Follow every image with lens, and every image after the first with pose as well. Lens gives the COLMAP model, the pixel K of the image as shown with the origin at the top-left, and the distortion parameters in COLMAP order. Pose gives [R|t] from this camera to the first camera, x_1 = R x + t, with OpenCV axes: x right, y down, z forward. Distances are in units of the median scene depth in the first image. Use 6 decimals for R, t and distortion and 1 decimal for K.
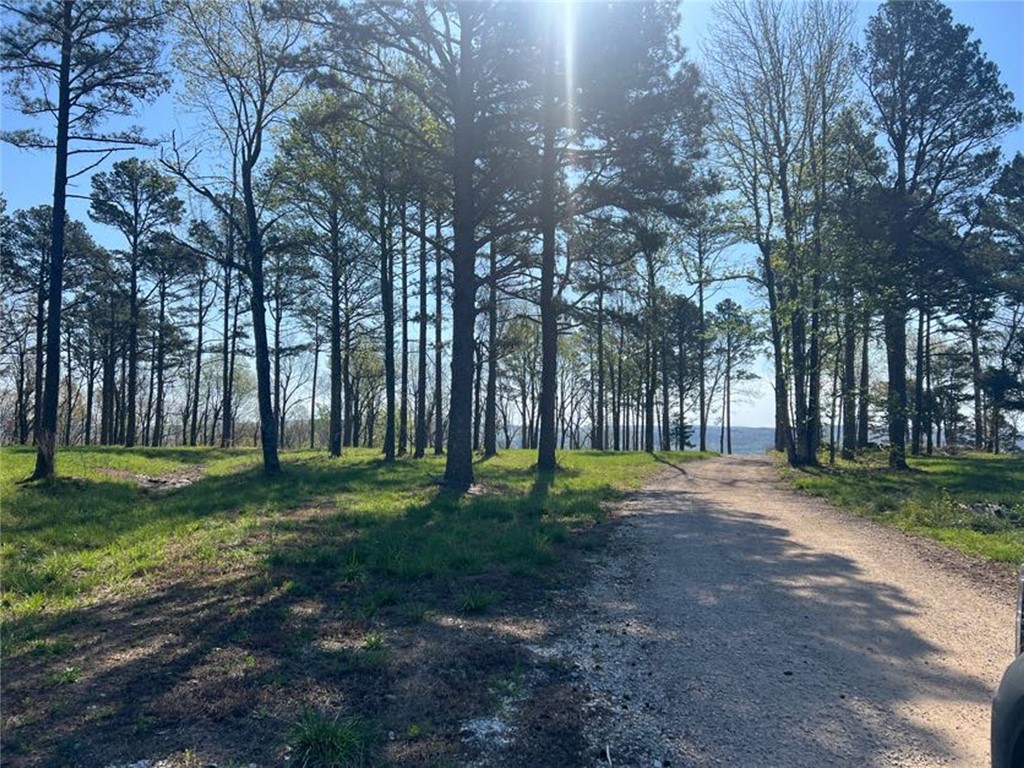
lens RADIAL K [[773.3, 0, 515.1], [0, 773.3, 384.3], [0, 0, 1]] dist [0.064893, -0.061233]
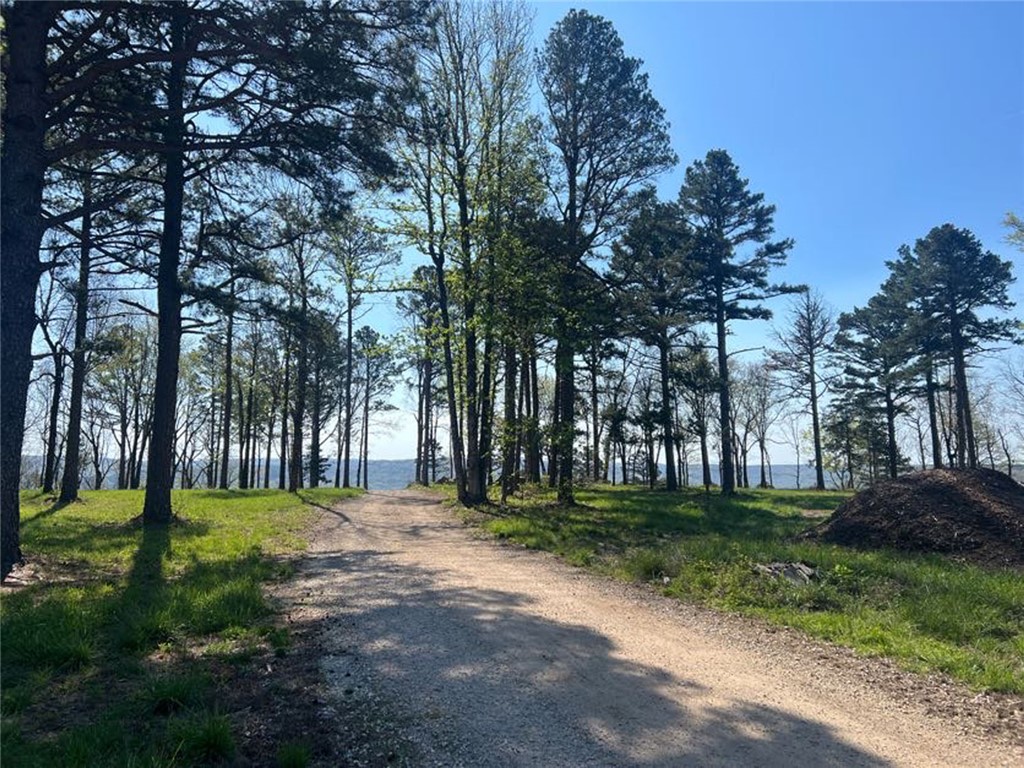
lens RADIAL K [[773.3, 0, 508.5], [0, 773.3, 386.9], [0, 0, 1]] dist [0.064893, -0.061233]
pose [[0.892112, 0.044168, 0.449651, 0.000686], [-0.026718, 0.998626, -0.045084, 0.006178], [-0.451024, 0.028206, 0.892066, 0.128638]]
